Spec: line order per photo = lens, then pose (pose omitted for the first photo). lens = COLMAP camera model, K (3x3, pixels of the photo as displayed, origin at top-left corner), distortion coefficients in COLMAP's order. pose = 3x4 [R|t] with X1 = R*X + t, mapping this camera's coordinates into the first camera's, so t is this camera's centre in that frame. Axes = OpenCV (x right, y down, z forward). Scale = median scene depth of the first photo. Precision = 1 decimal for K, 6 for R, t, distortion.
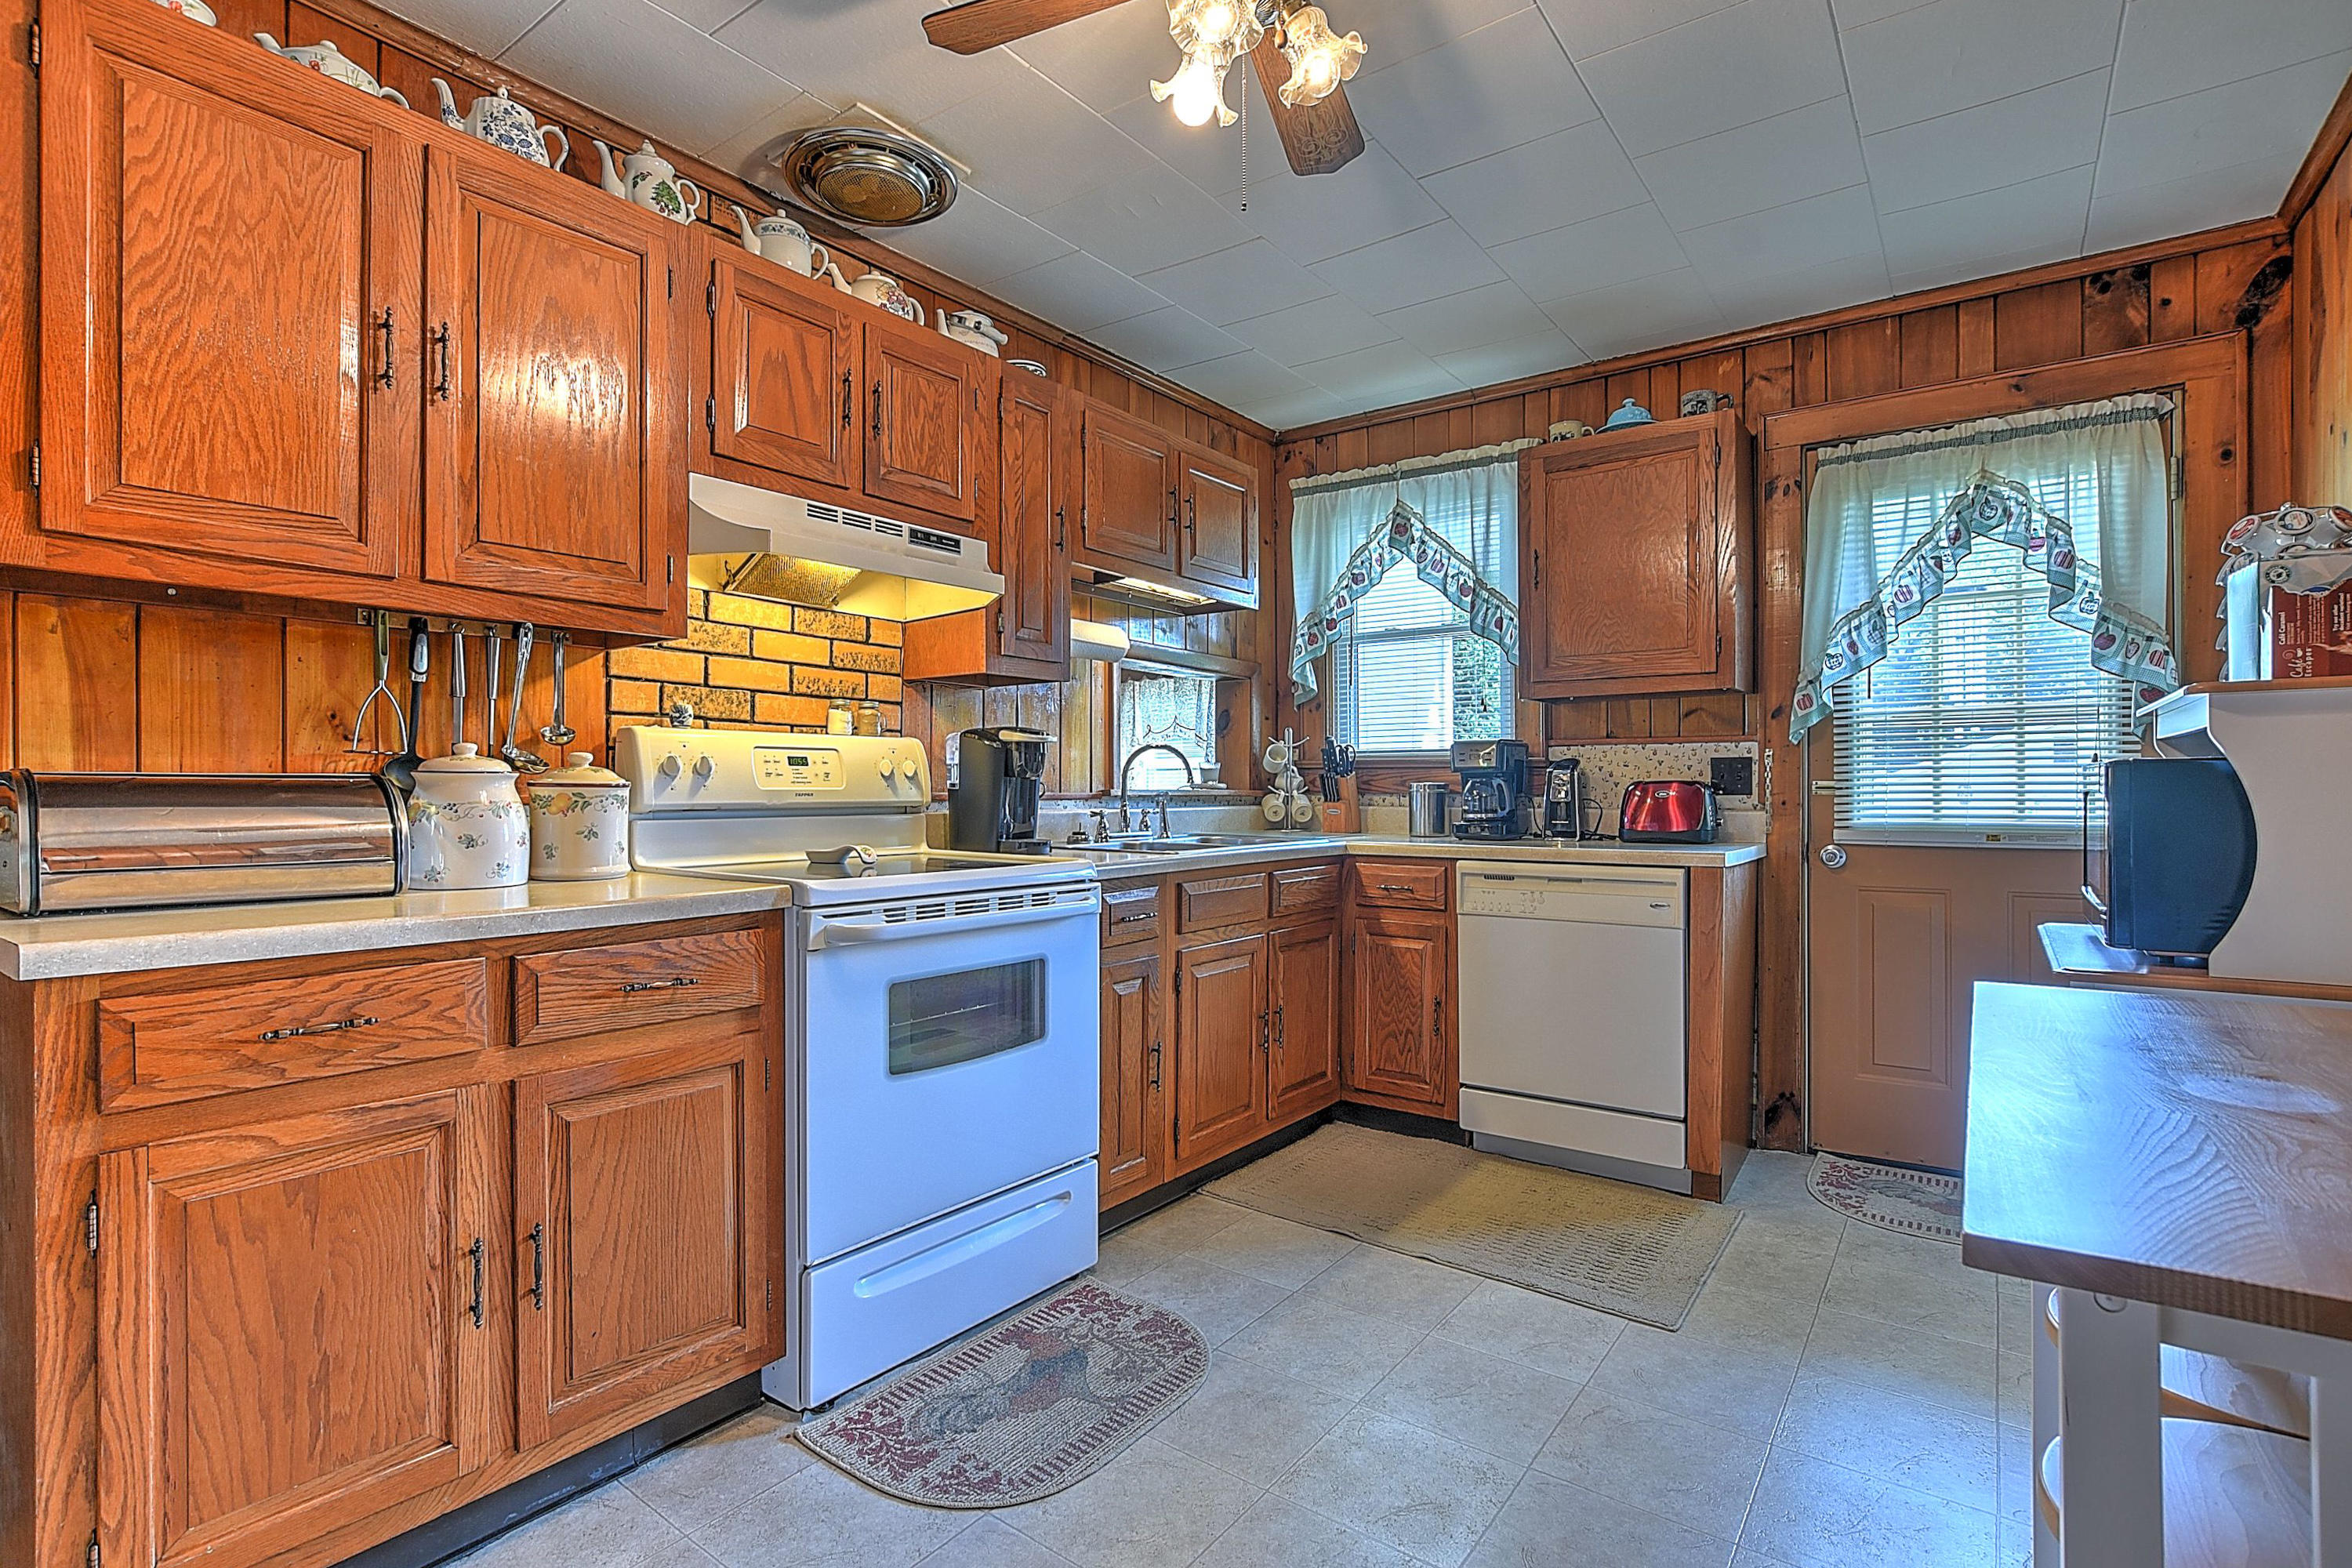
lens RADIAL K [[1147.0, 0, 1176.0], [0, 1147.0, 784.0], [0, 0, 1]] dist [-0.000649, 0.000631]
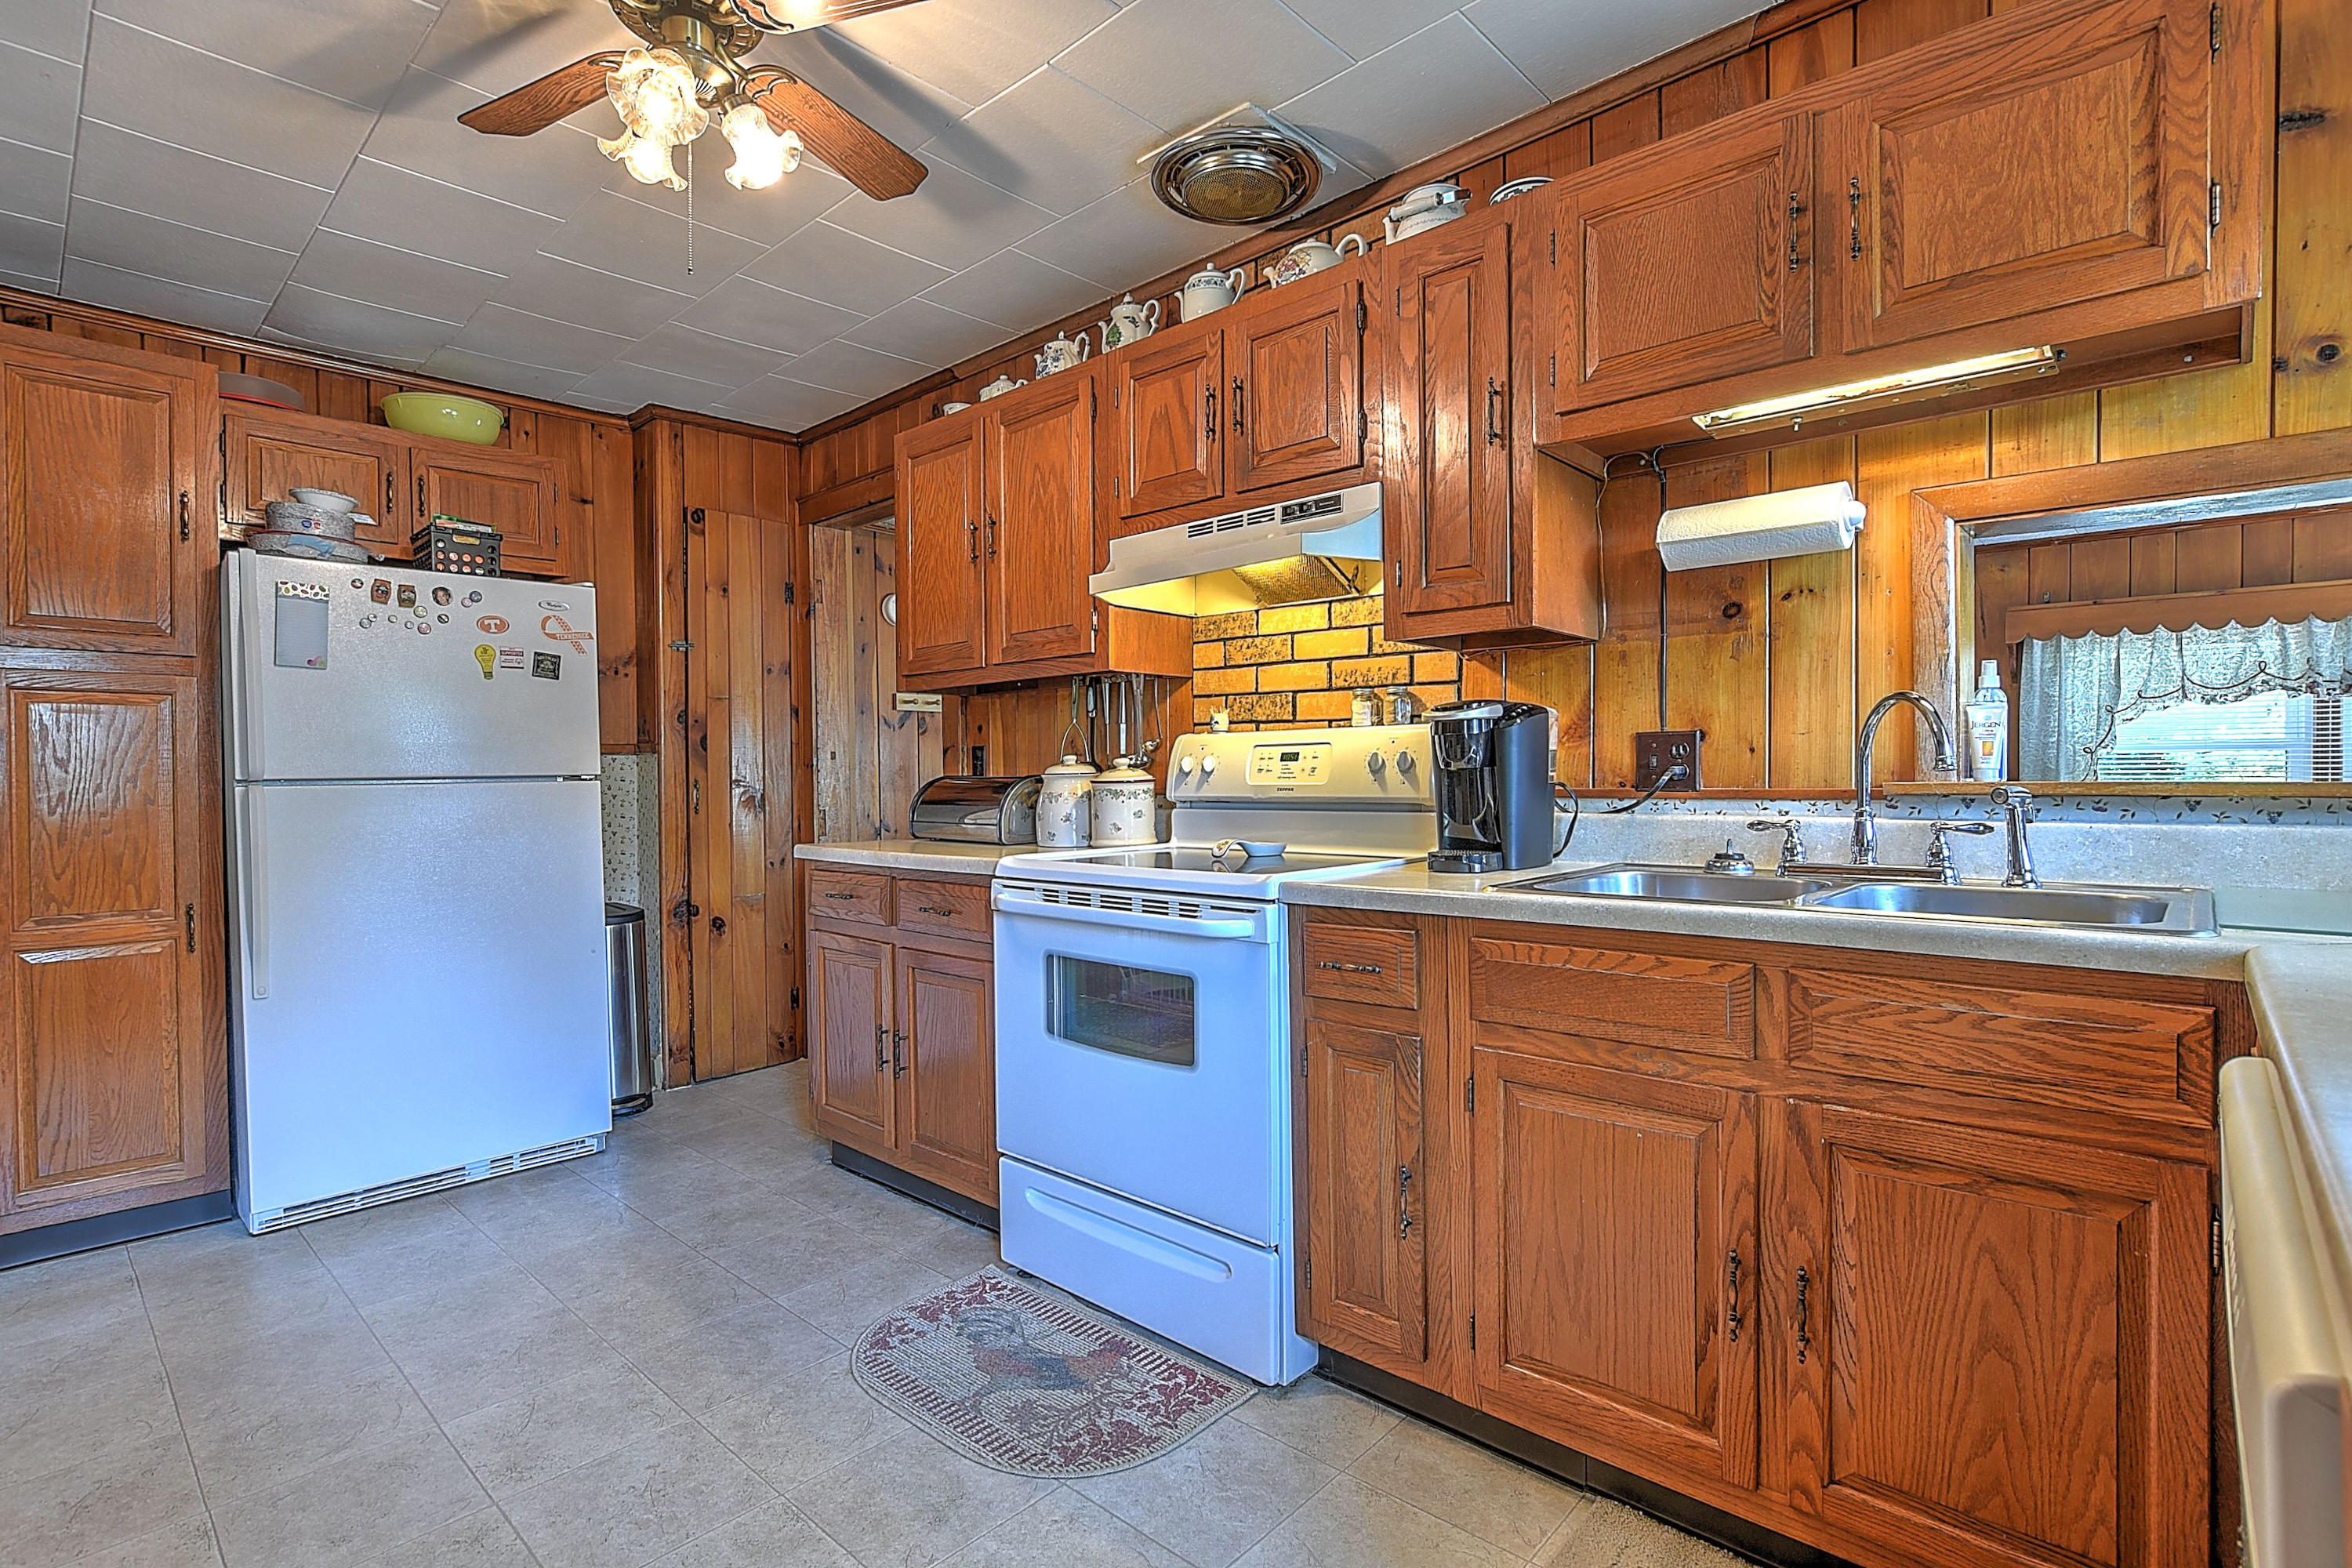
lens RADIAL K [[1147.0, 0, 1176.0], [0, 1147.0, 784.0], [0, 0, 1]] dist [-0.000649, 0.000631]
pose [[-0.134521, 0.006844, -0.990887, 0.599022], [0.013375, 0.999898, 0.005091, -0.001740], [0.990820, -0.012568, -0.134599, 0.871224]]
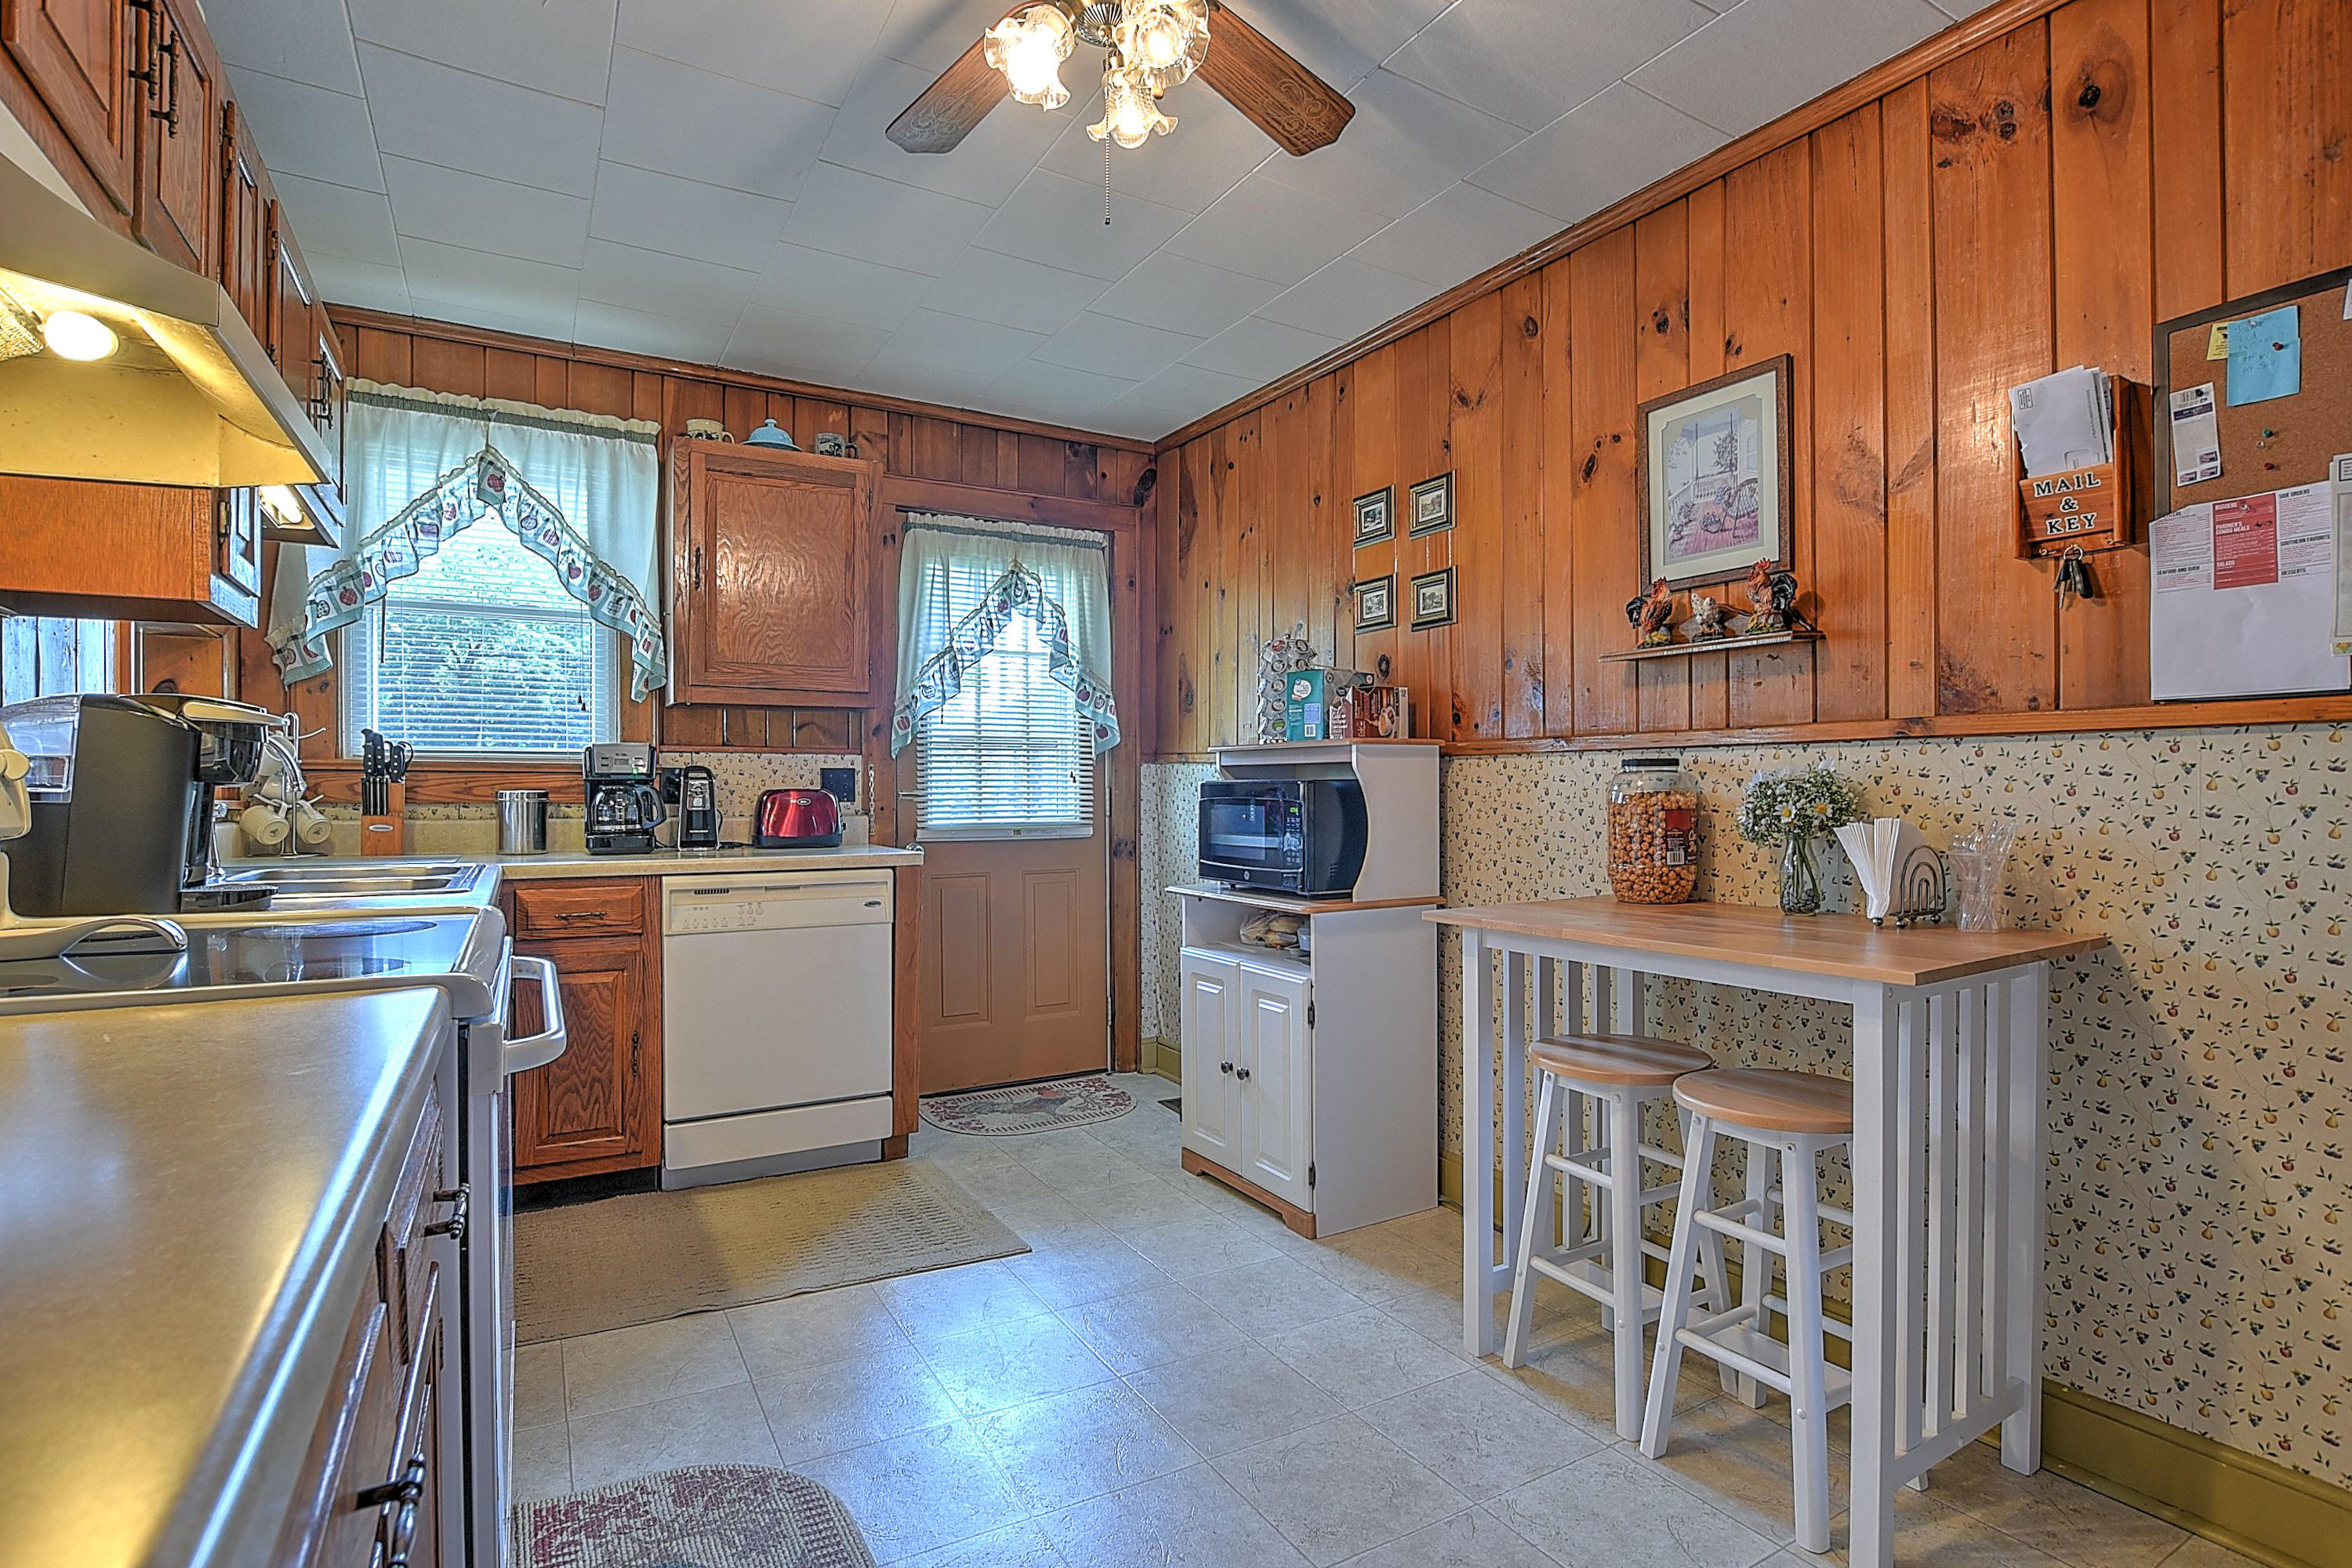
lens RADIAL K [[1120.3, 0, 1168.4], [0, 1120.3, 791.9], [0, 0, 1]] dist [-0.002132, -0.000078]
pose [[0.413793, -0.000154, 0.910371, -0.434617], [-0.001336, 0.999999, 0.000776, -0.001751], [-0.910370, -0.001537, 0.413792, 0.296808]]
